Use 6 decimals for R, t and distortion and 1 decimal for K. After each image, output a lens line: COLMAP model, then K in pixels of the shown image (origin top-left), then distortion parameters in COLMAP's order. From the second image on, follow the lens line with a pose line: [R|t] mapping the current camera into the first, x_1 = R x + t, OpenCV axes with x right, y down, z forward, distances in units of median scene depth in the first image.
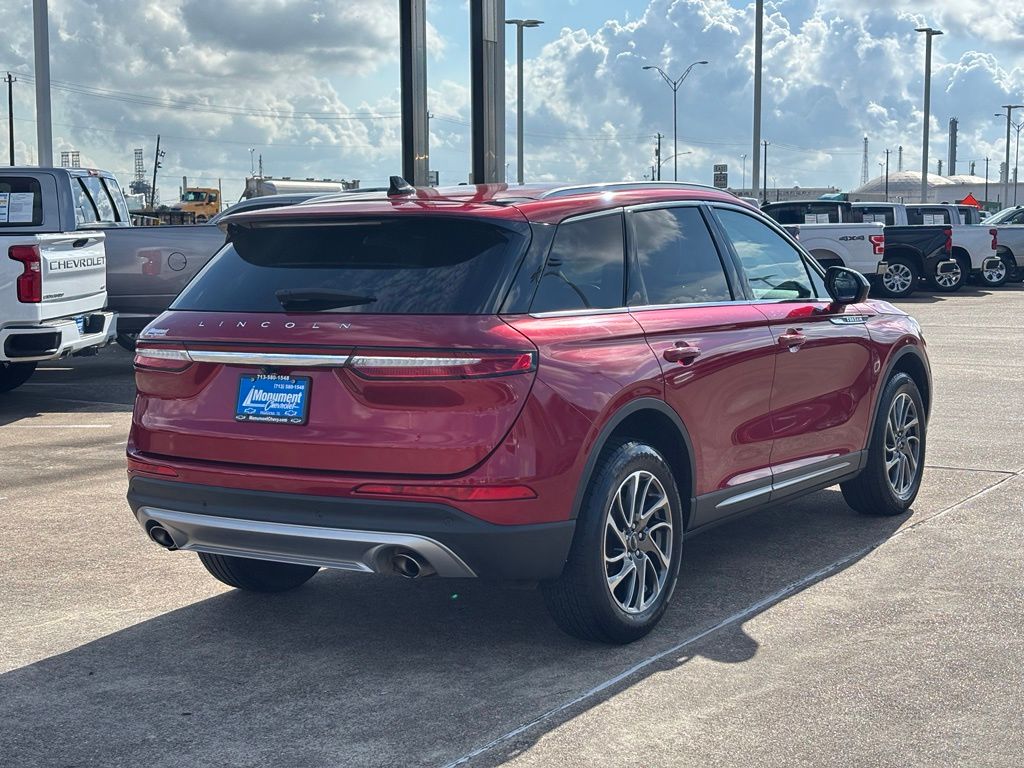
lens RADIAL K [[1535.5, 0, 514.1], [0, 1535.5, 390.7], [0, 0, 1]] dist [0.218554, -0.717864]
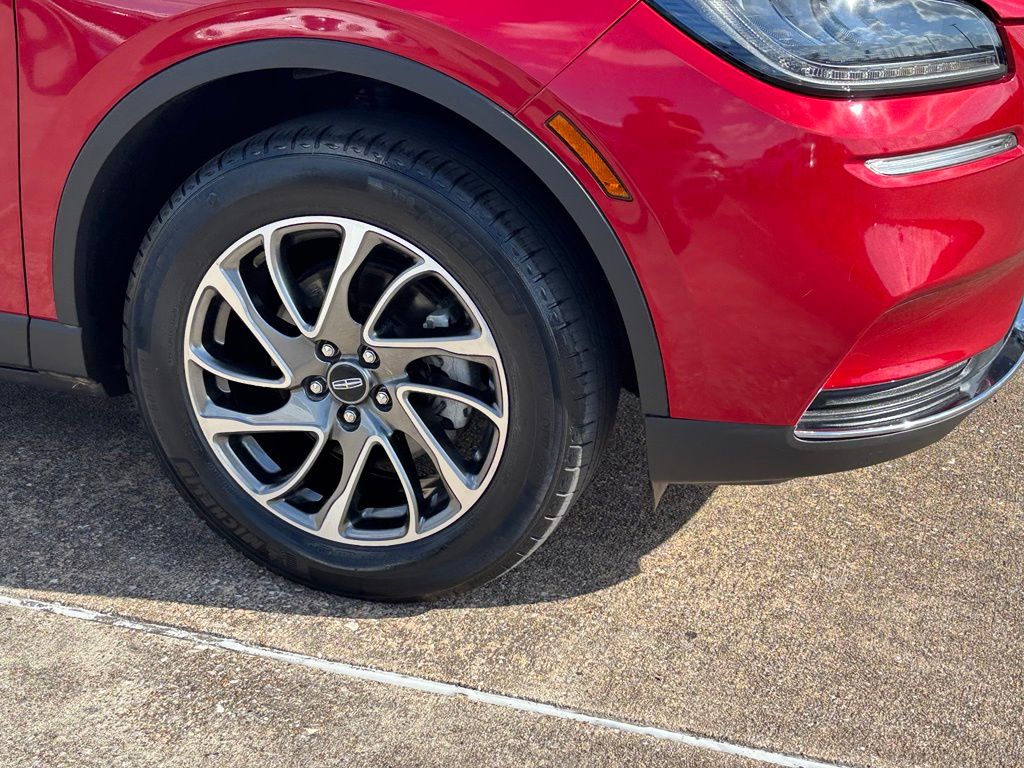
lens RADIAL K [[1535.5, 0, 514.1], [0, 1535.5, 390.7], [0, 0, 1]] dist [0.218554, -0.717864]
pose [[0.253666, 0.409930, -0.876134, 0.751182], [-0.113717, 0.912117, 0.393841, -0.119911], [0.960584, -0.000273, 0.277989, 1.404630]]
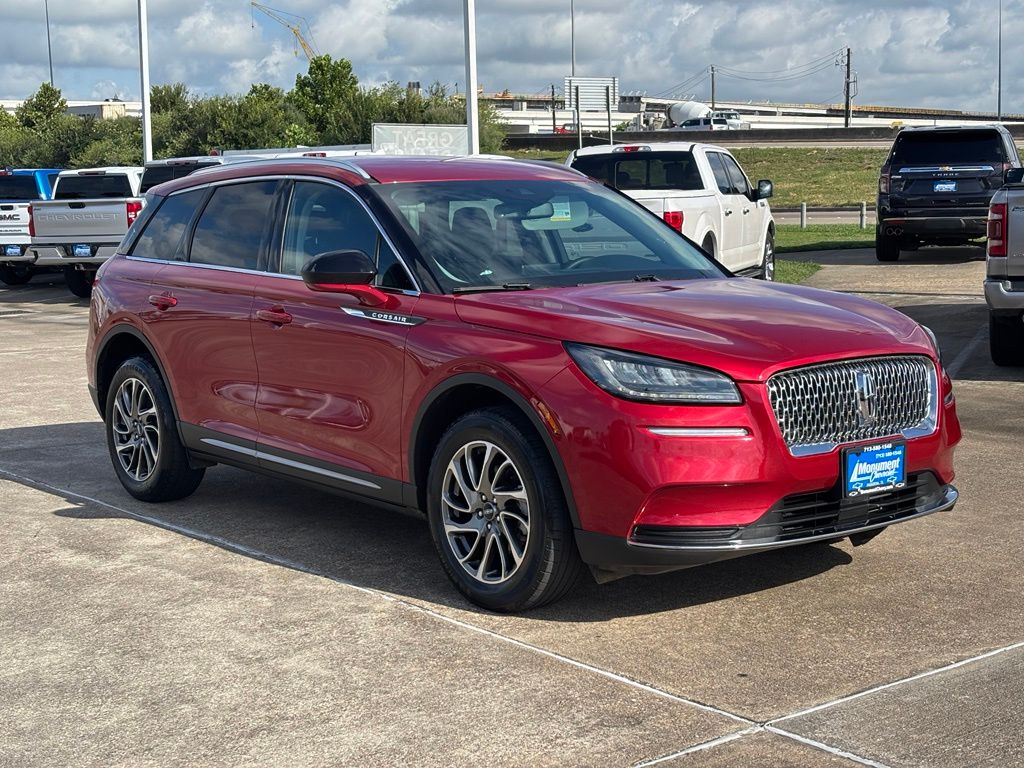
lens RADIAL K [[1535.5, 0, 514.1], [0, 1535.5, 390.7], [0, 0, 1]] dist [0.218554, -0.717864]
pose [[-0.309079, 0.139910, -0.940689, 1.322868], [-0.079091, 0.981912, 0.172028, -0.208457], [0.947742, 0.127570, -0.292423, 1.786655]]
